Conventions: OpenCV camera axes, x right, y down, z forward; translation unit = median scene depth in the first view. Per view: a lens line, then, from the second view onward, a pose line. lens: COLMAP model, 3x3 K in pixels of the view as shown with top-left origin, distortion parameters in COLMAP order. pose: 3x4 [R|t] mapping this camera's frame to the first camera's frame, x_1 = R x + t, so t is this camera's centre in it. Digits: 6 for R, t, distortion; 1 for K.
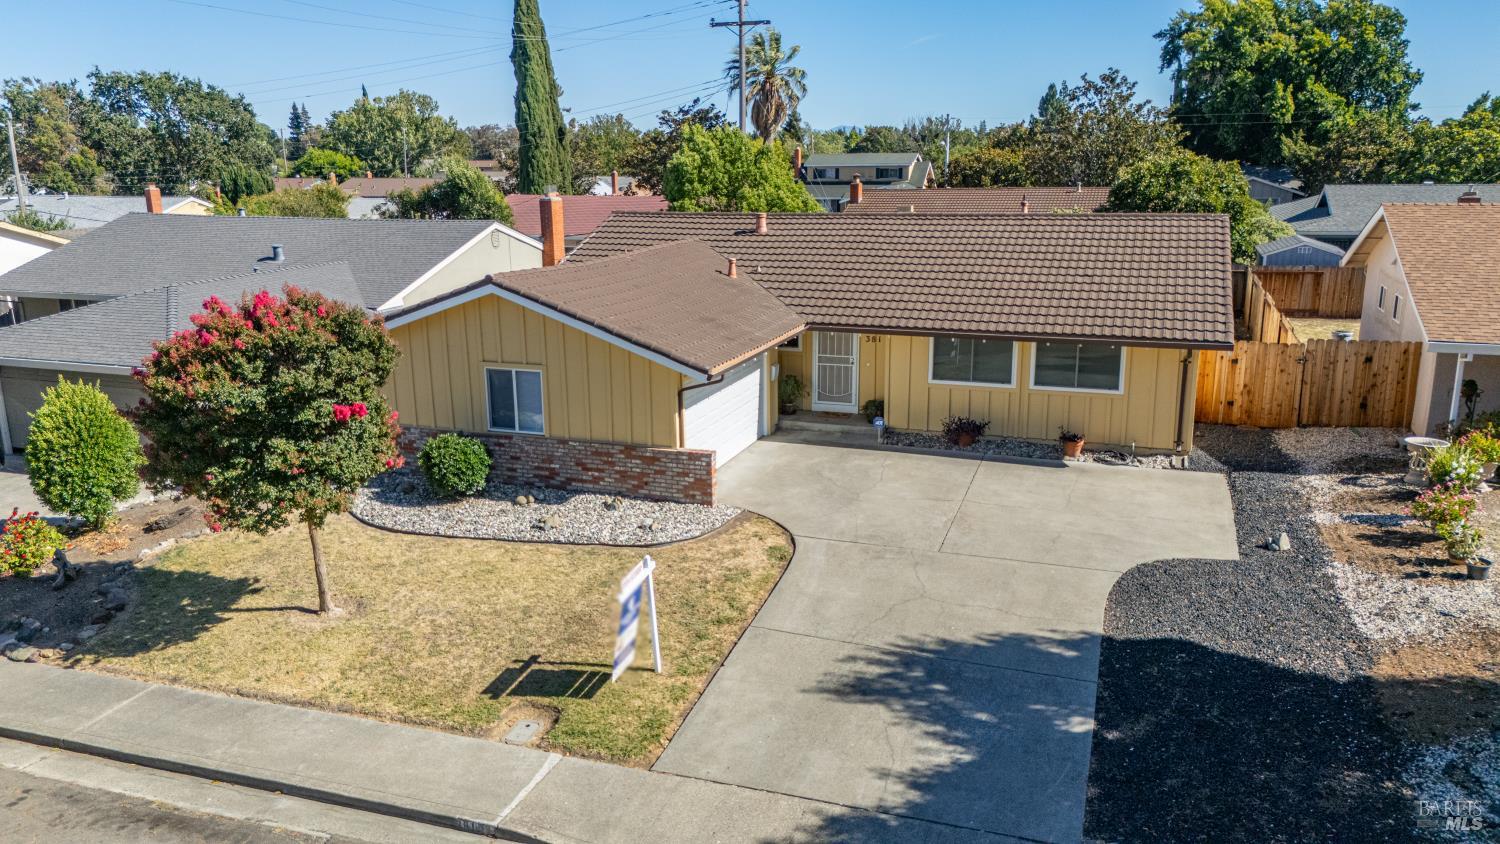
lens RADIAL K [[1100.9, 0, 749.9], [0, 1100.9, 424.4], [0, 0, 1]] dist [0.076284, -0.074099]
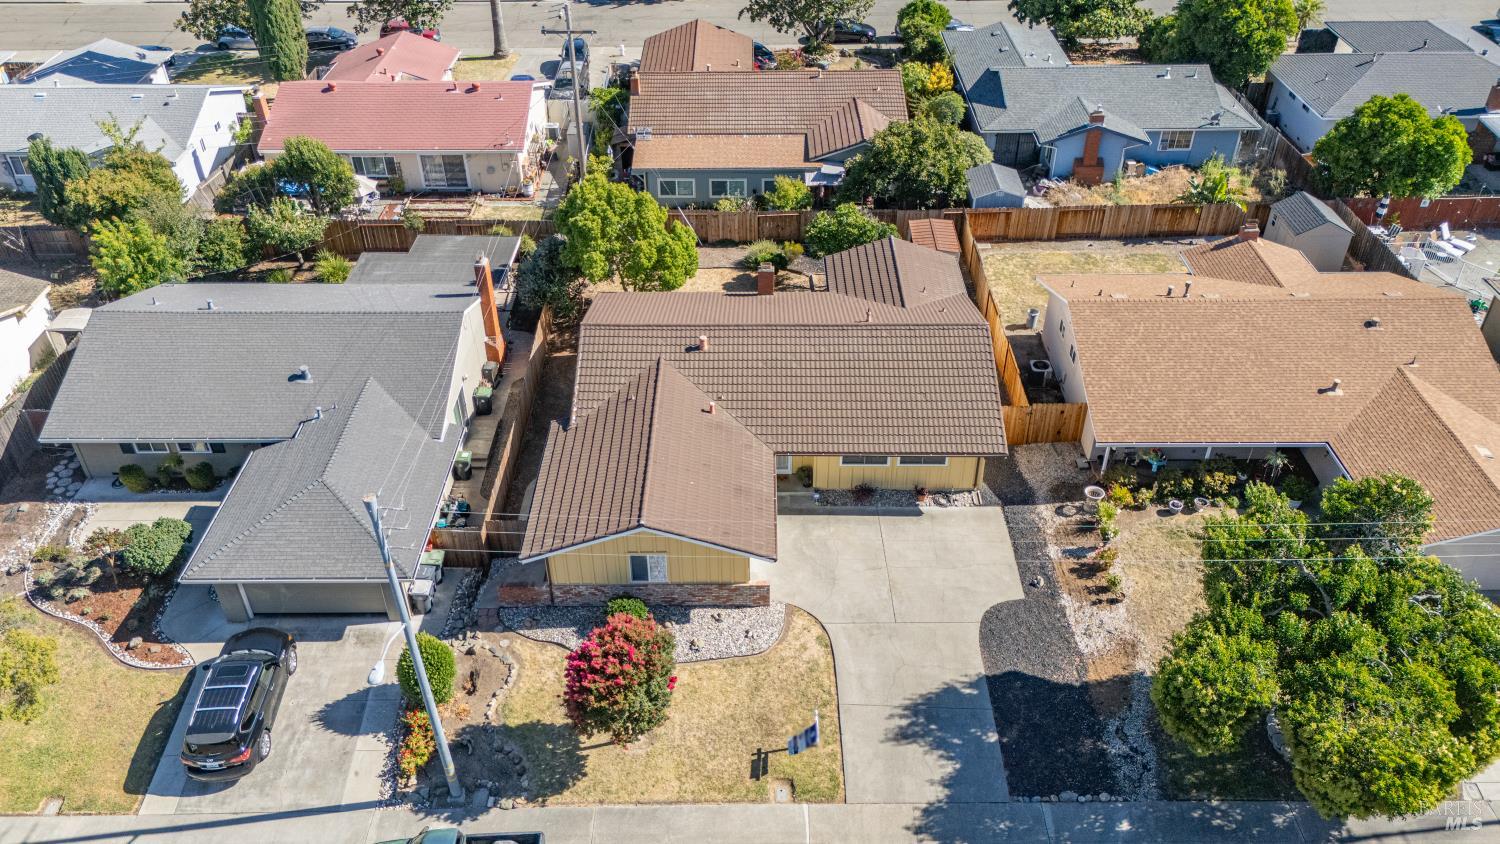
lens RADIAL K [[1152.6, 0, 749.9], [0, 1152.6, 439.7], [0, 0, 1]] dist [0.077294, -0.076539]
pose [[0.940527, -0.199079, 0.275276, -0.554007], [0.076282, 0.913372, 0.399917, -0.979965], [-0.331044, -0.355134, 0.874237, -0.610153]]
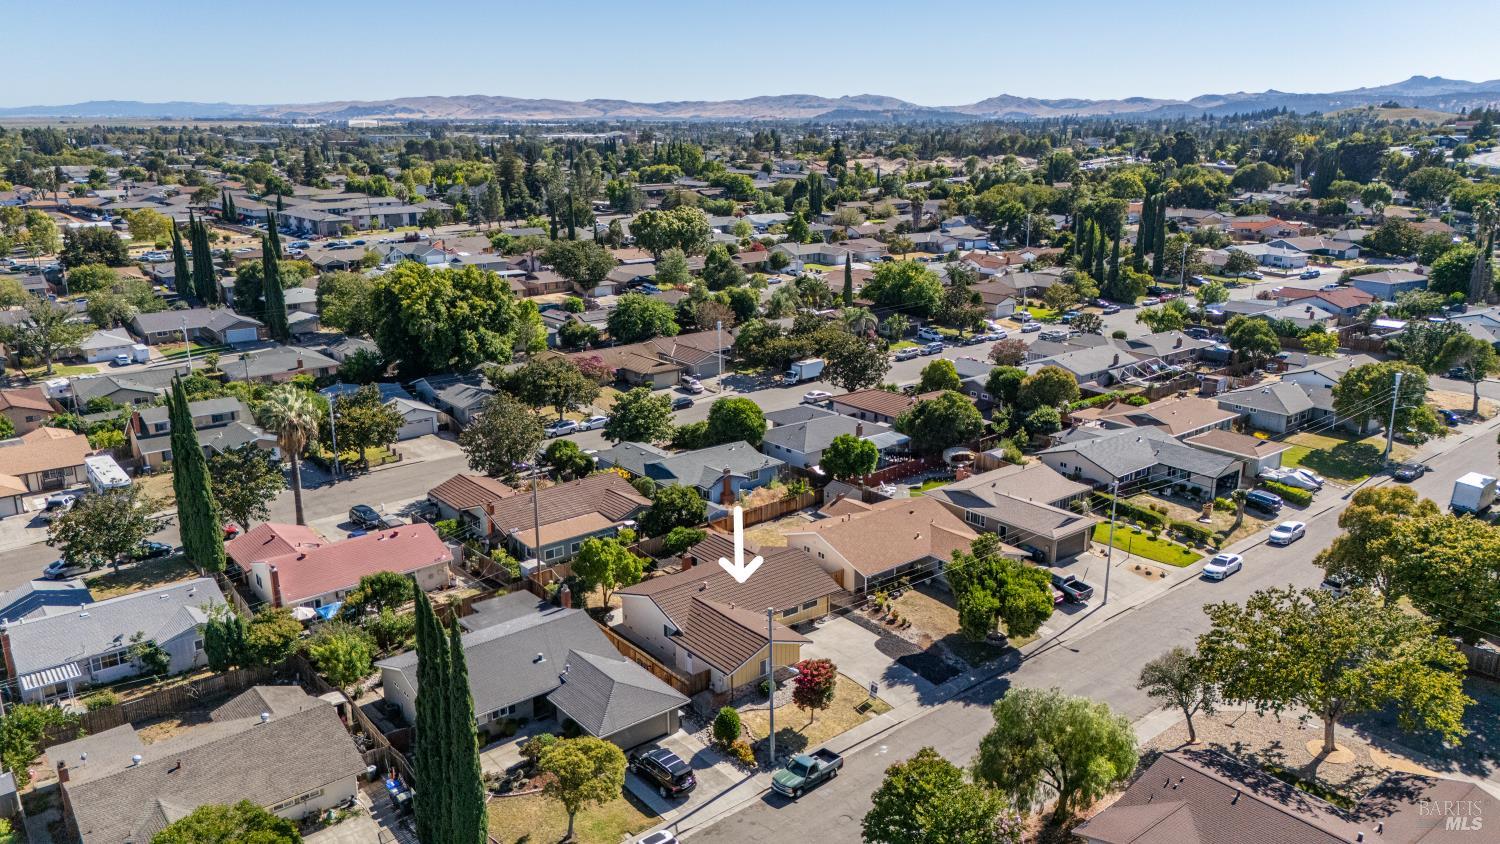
lens RADIAL K [[1100.9, 0, 749.9], [0, 1100.9, 424.4], [0, 0, 1]] dist [0.076284, -0.074099]
pose [[0.514875, -0.223989, 0.827486, -3.500018], [0.201258, 0.969868, 0.137303, -1.494311], [-0.833306, 0.095844, 0.544440, -1.247948]]
